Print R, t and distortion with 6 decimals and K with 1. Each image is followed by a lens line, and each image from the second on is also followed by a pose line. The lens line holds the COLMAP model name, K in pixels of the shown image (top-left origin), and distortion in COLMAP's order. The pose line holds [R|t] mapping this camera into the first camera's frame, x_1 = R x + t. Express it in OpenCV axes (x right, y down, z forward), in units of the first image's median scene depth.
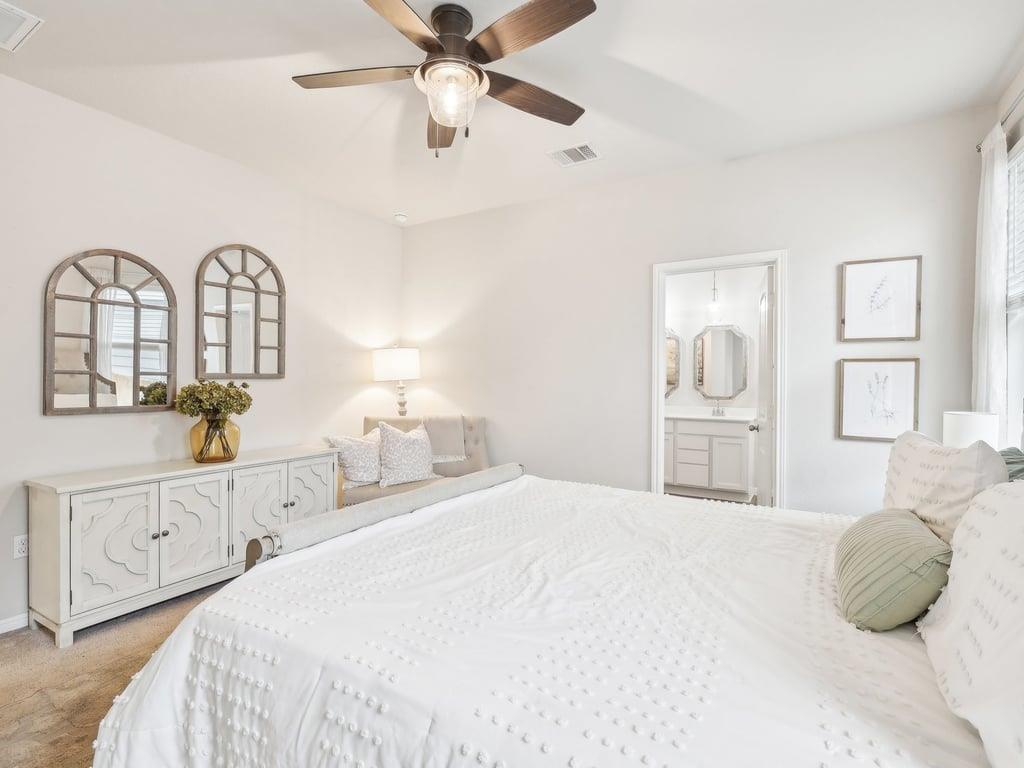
lens RADIAL K [[497.2, 0, 517.2], [0, 497.2, 383.2], [0, 0, 1]] dist [-0.000274, 0.000882]
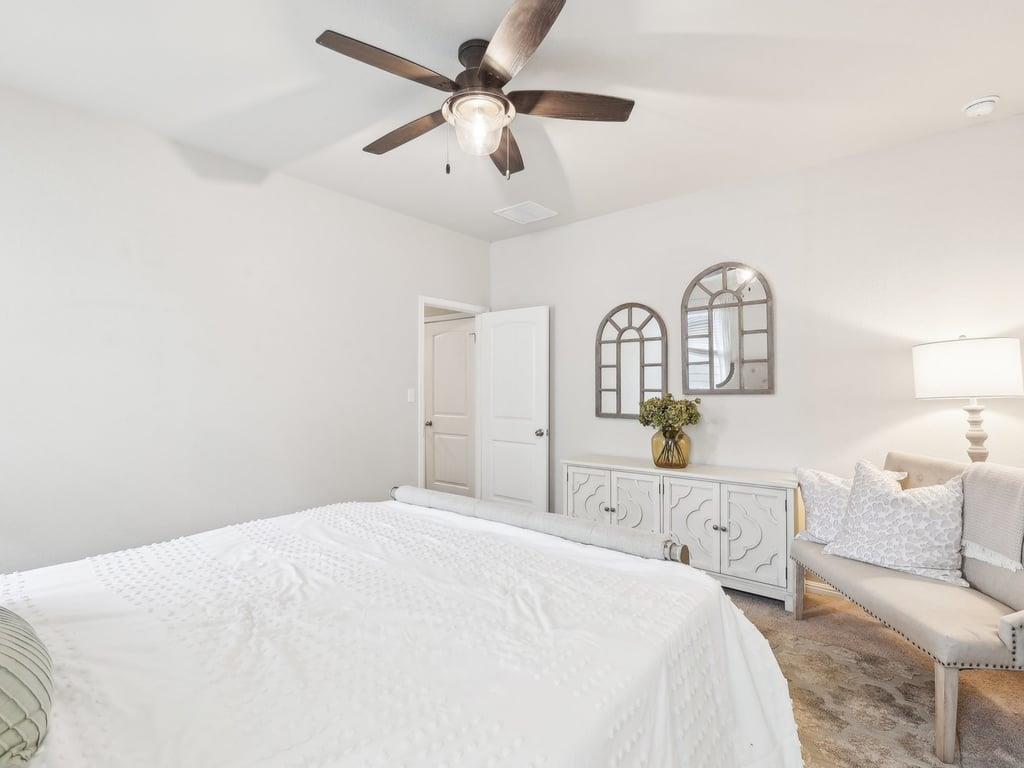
lens RADIAL K [[497.2, 0, 516.2], [0, 497.2, 385.2], [0, 0, 1]] dist [-0.000274, 0.000882]
pose [[-0.148807, -0.009255, -0.988823, 0.568537], [-0.001743, 0.999957, -0.009097, -0.019488], [0.988865, 0.000370, -0.148817, 0.807178]]
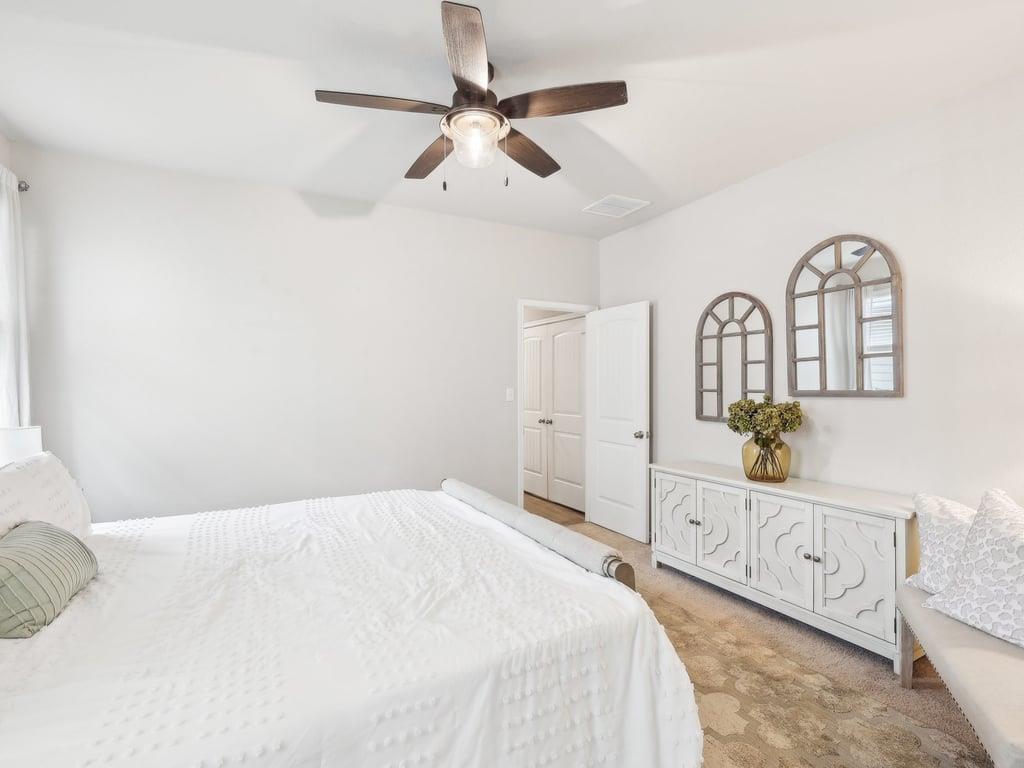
lens RADIAL K [[497.2, 0, 514.7], [0, 497.2, 384.6], [0, 0, 1]] dist [-0.000274, 0.000882]
pose [[-0.518356, -0.005996, -0.855144, 0.486885], [-0.004046, 0.999981, -0.004559, -0.025711], [0.855155, 0.001097, -0.518371, 1.069766]]
